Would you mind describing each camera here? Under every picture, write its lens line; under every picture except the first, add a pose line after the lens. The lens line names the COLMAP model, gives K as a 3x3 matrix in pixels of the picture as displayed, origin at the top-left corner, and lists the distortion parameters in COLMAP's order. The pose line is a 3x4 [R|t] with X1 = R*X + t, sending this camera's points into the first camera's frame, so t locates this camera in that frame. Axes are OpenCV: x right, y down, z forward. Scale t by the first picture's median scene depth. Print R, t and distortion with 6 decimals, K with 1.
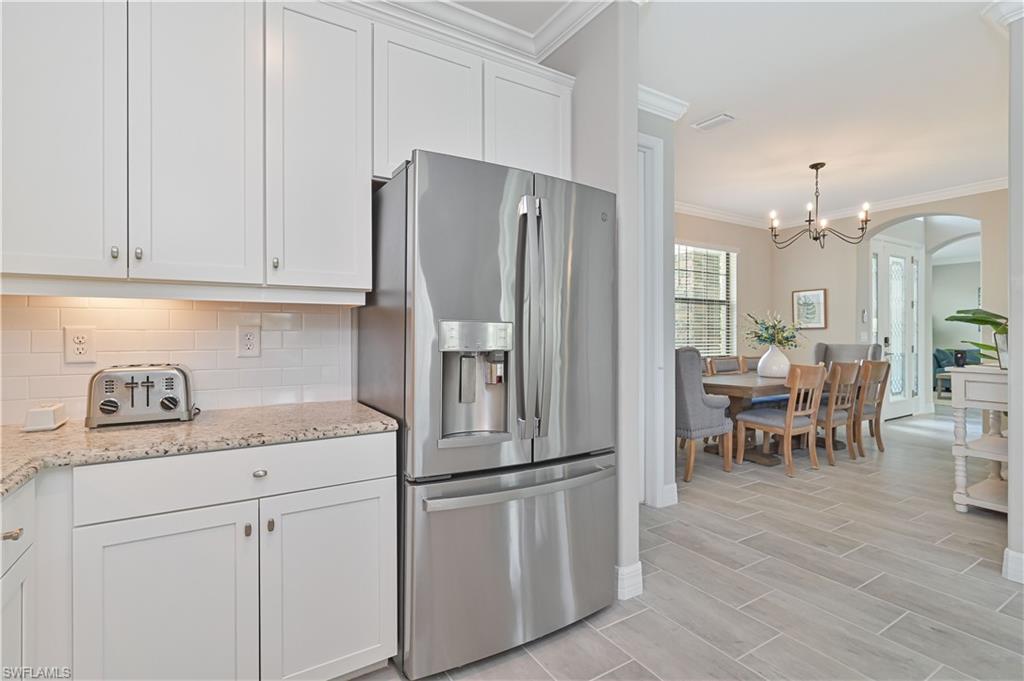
lens RADIAL K [[491.8, 0, 507.8], [0, 491.8, 340.7], [0, 0, 1]] dist [-0.006192, 0.001944]
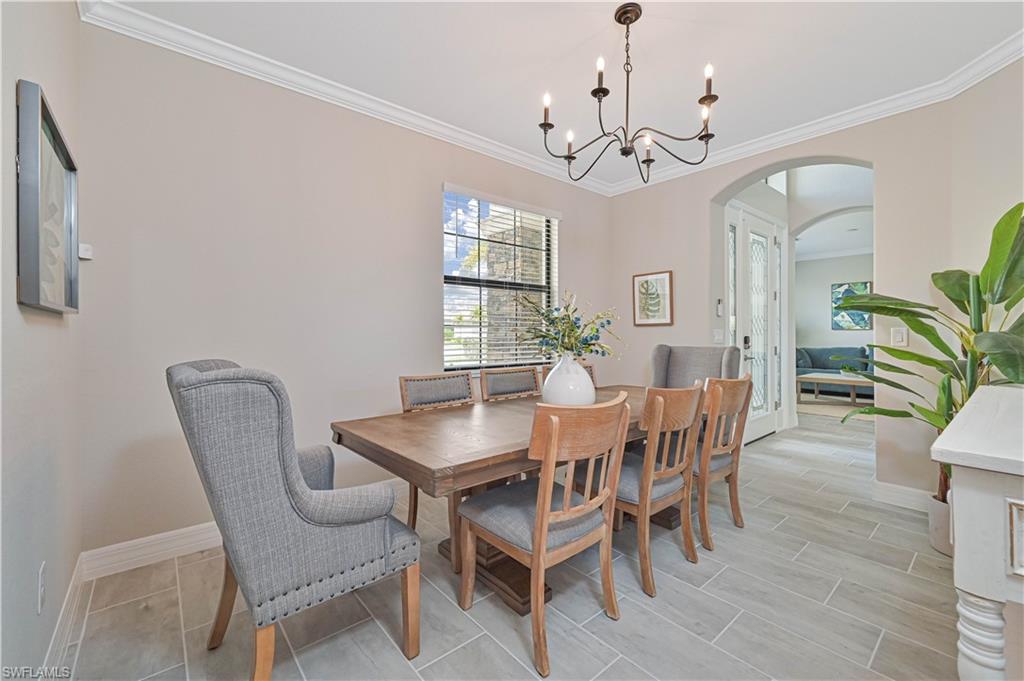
lens RADIAL K [[428.0, 0, 516.1], [0, 428.0, 334.0], [0, 0, 1]] dist [0.000354, -0.000353]
pose [[0.986550, 0.001318, 0.163455, 0.312120], [-0.000258, 0.999979, -0.006508, -0.006526], [-0.163460, 0.006379, 0.986529, 0.404289]]
